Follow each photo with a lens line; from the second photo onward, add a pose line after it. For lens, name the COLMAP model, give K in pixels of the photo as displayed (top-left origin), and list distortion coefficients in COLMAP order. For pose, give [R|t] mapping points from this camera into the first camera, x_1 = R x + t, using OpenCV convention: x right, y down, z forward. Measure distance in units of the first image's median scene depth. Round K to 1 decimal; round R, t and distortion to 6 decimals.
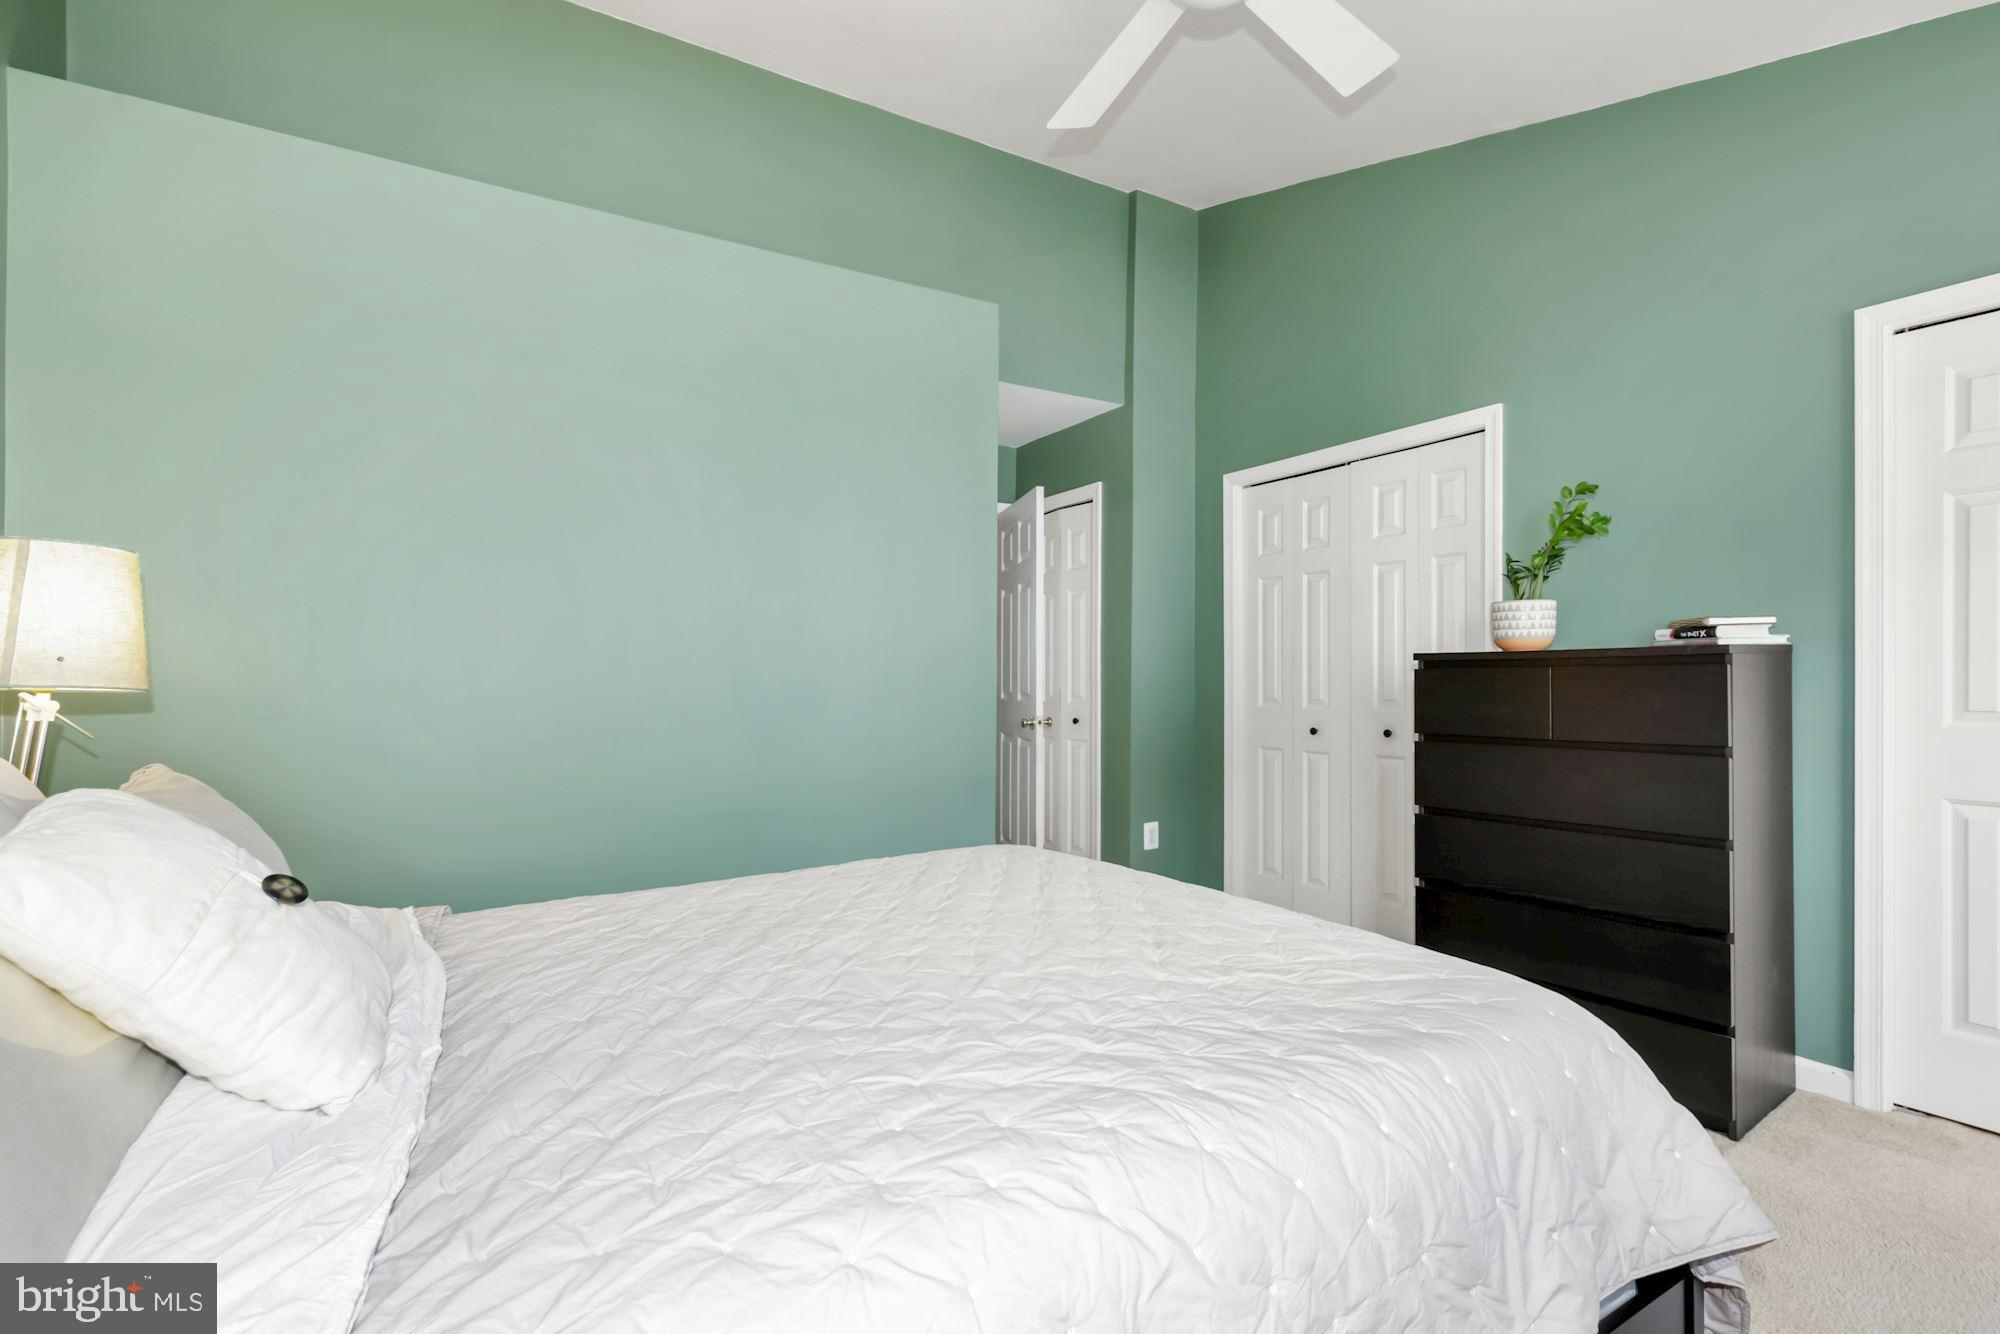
lens RADIAL K [[914.8, 0, 1014.3], [0, 914.8, 671.9], [0, 0, 1]] dist [0.006623, 0.000436]
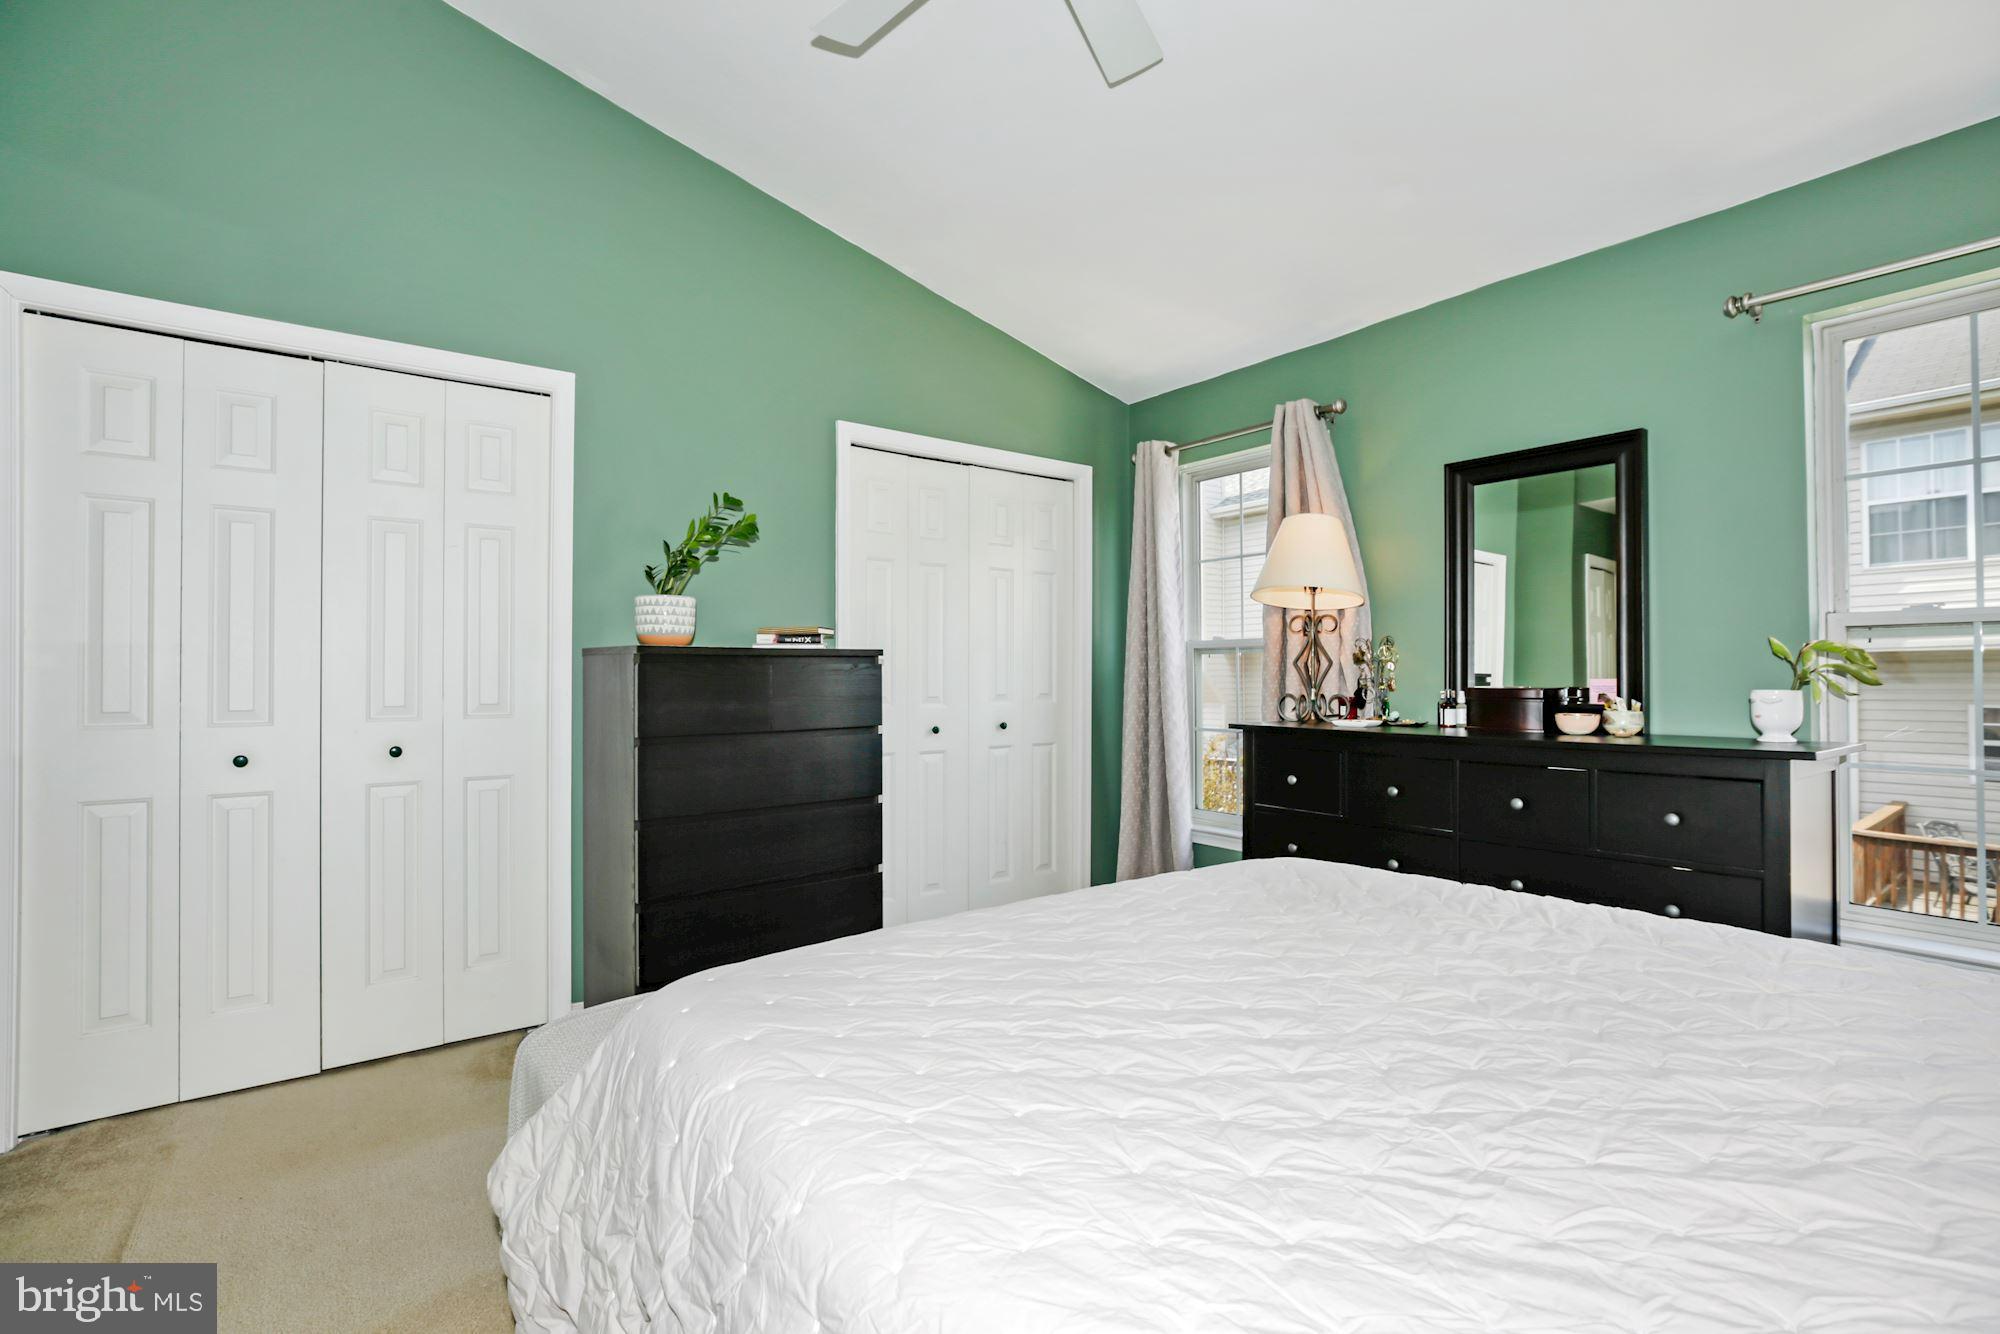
lens RADIAL K [[914.8, 0, 1001.0], [0, 914.8, 673.0], [0, 0, 1]] dist [0.006623, 0.000436]
pose [[-0.049971, 0.009513, 0.998705, -0.482274], [-0.010883, 0.999890, -0.010069, 0.012322], [-0.998691, -0.011372, -0.049862, 0.741797]]
